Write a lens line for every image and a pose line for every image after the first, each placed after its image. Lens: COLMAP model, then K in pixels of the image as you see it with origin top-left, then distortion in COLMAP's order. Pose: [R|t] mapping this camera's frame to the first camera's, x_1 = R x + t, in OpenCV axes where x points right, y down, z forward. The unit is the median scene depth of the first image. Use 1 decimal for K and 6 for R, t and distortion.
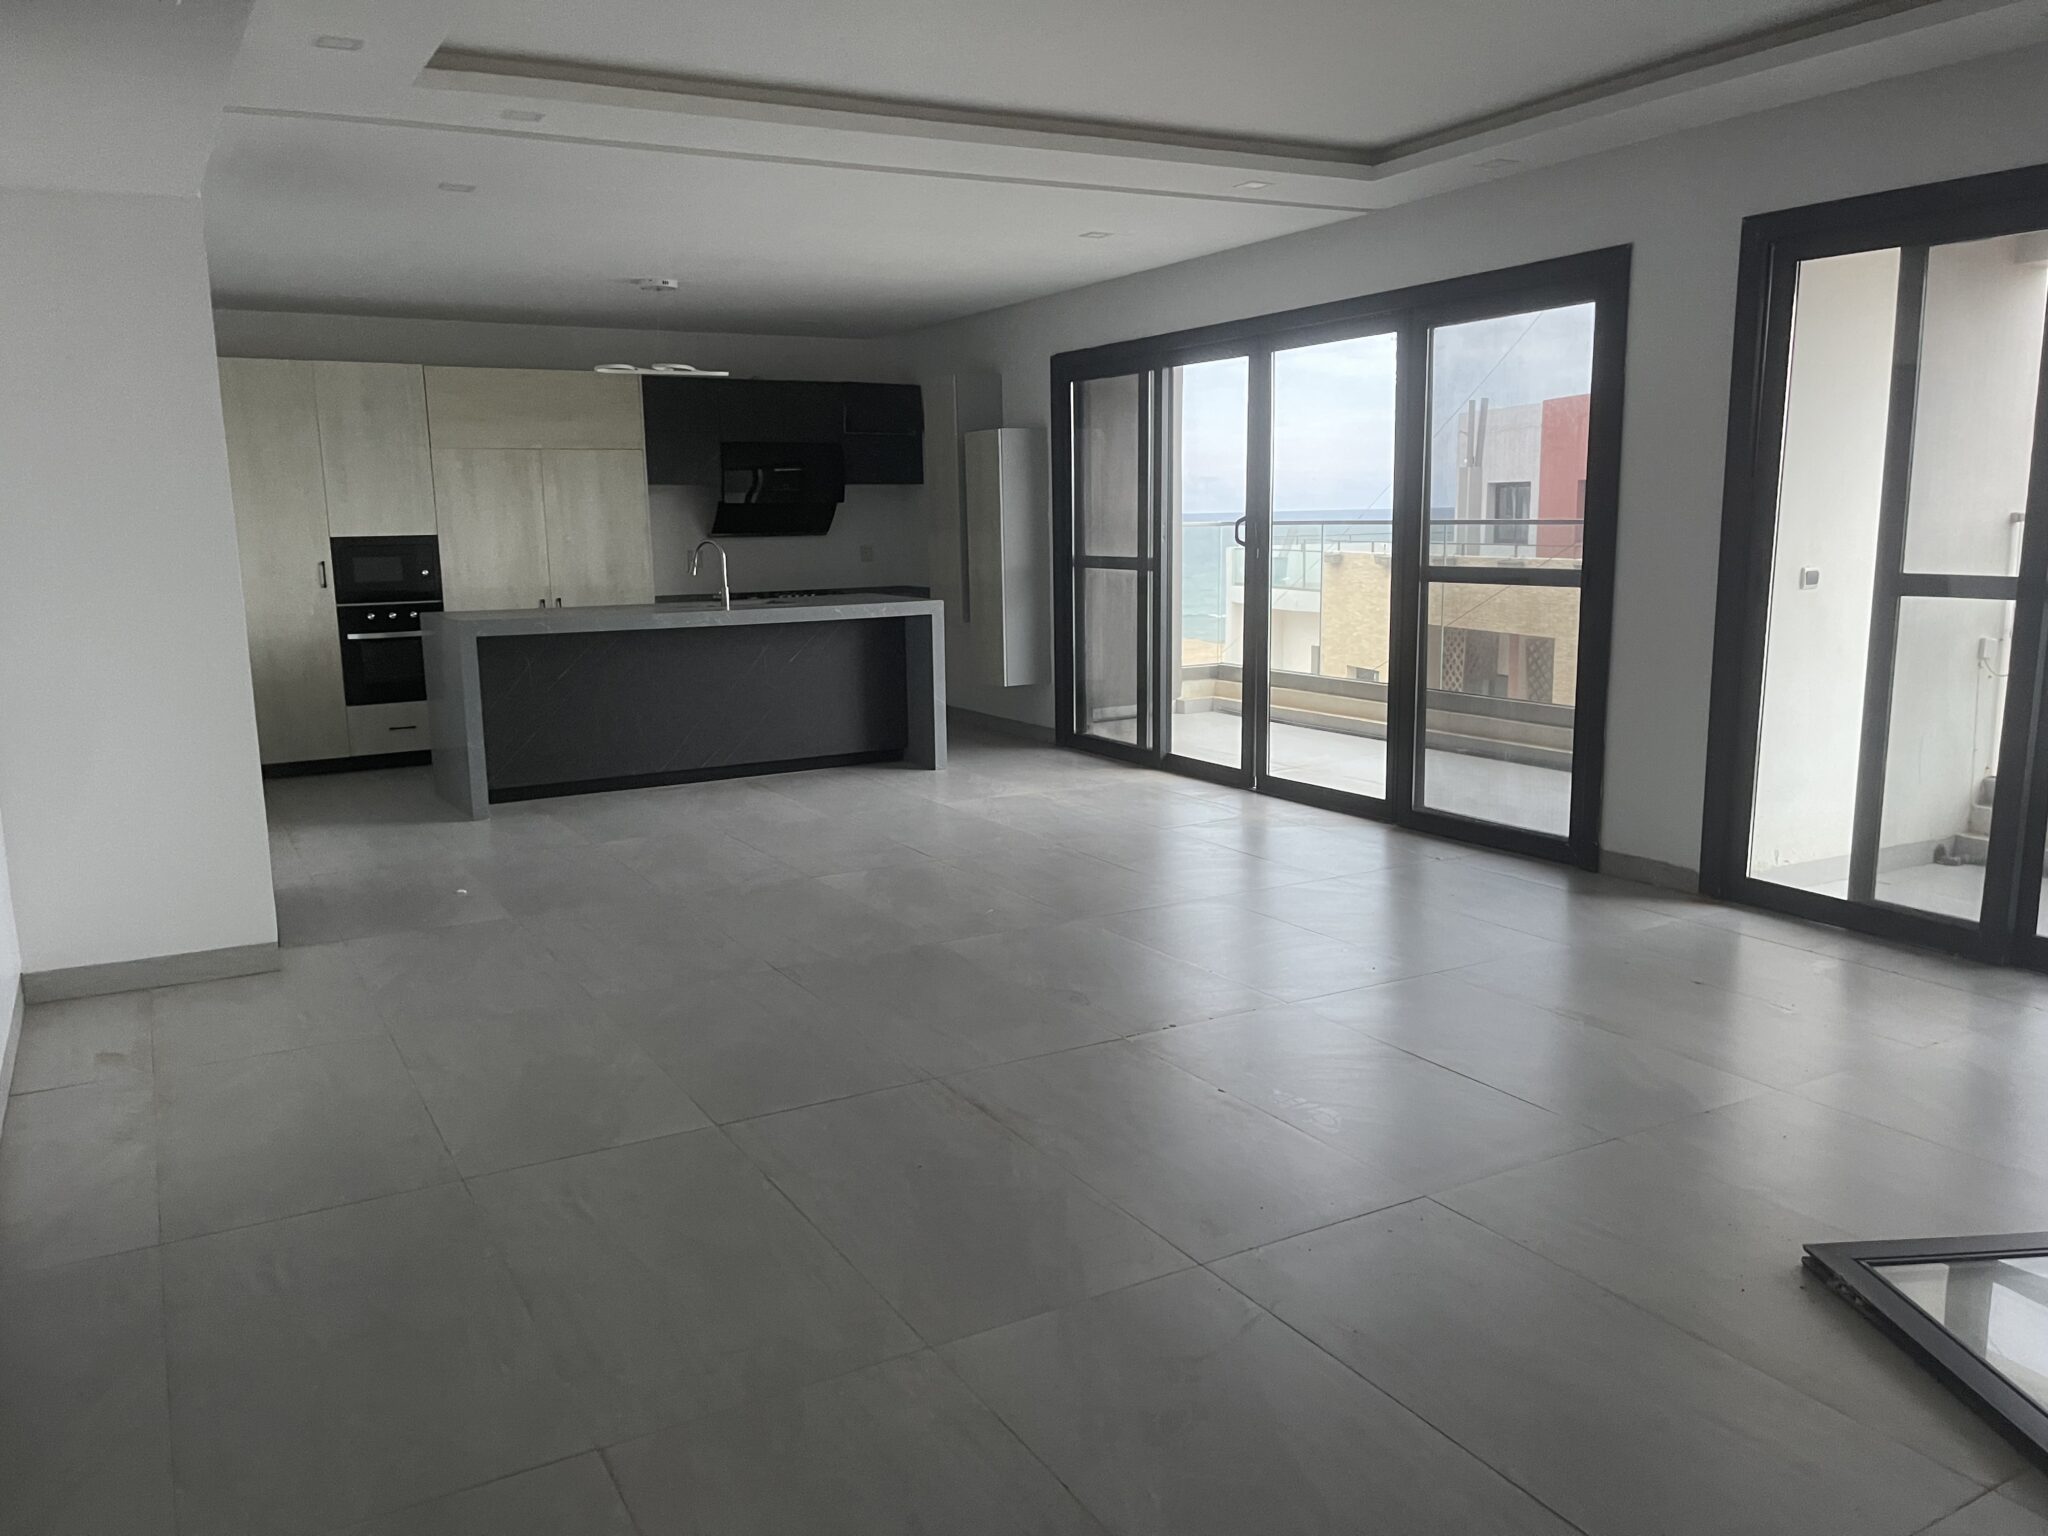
lens RADIAL K [[1510.0, 0, 1024.0], [0, 1510.0, 768.0], [0, 0, 1]] dist [-0.000005, -0.003675]
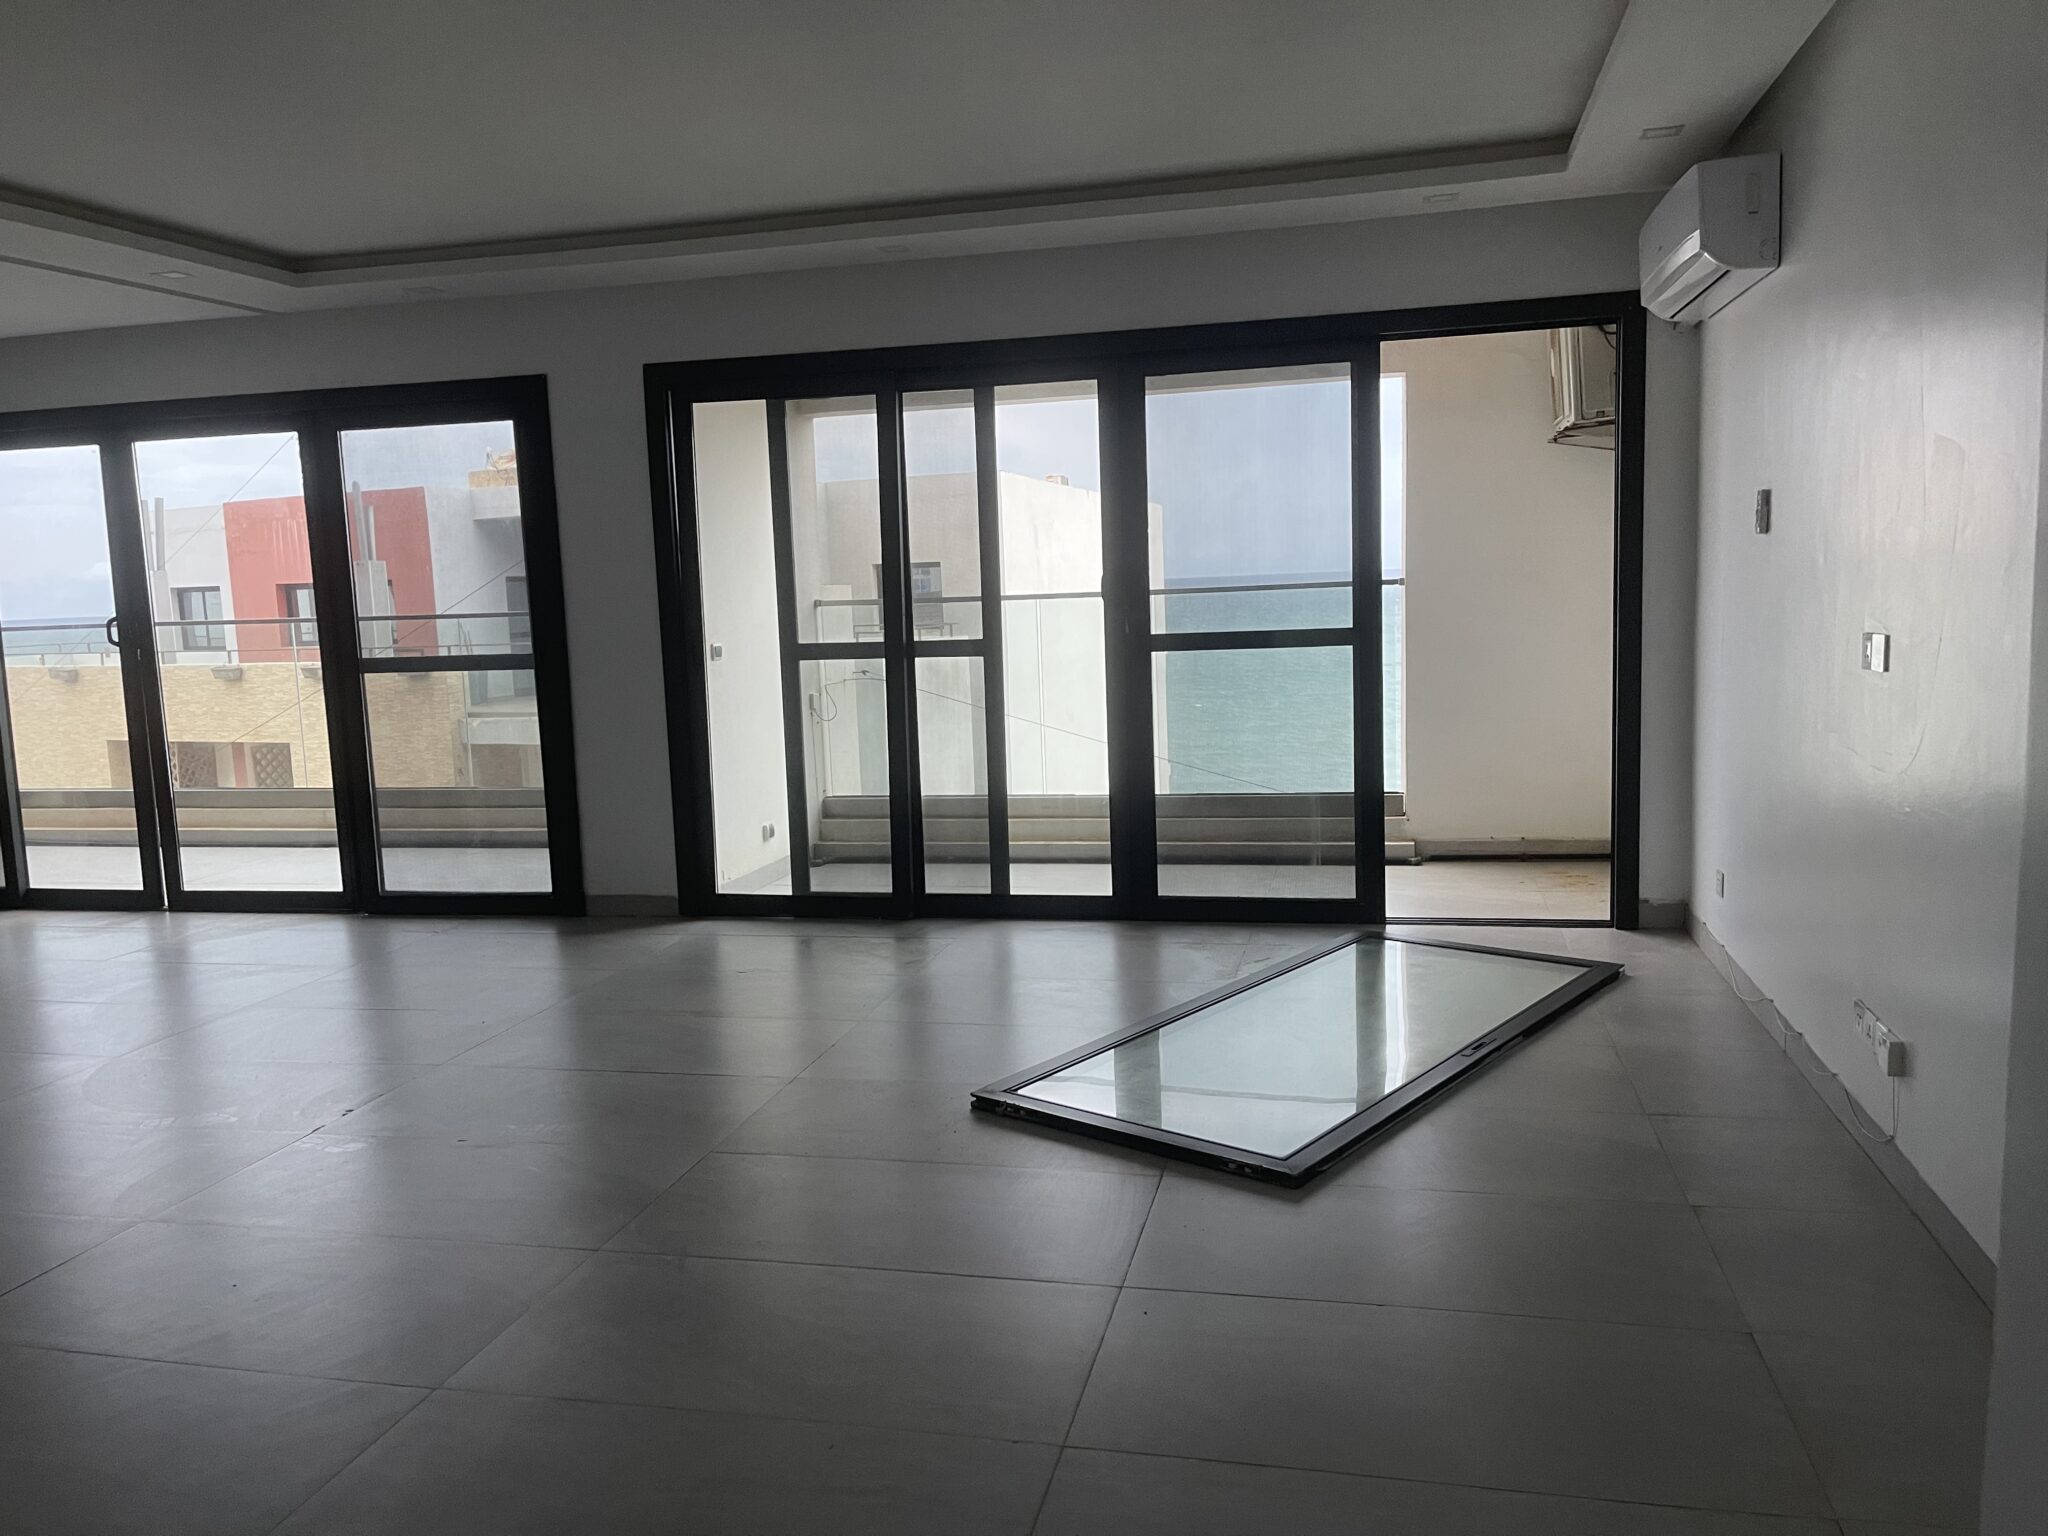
lens RADIAL K [[1510.0, 0, 1024.0], [0, 1510.0, 768.0], [0, 0, 1]] dist [-0.000005, -0.003675]
pose [[0.662587, -0.094655, 0.742980, -0.229537], [0.145148, 0.989404, -0.003392, 0.010127], [-0.734786, 0.110089, 0.669305, -0.016187]]
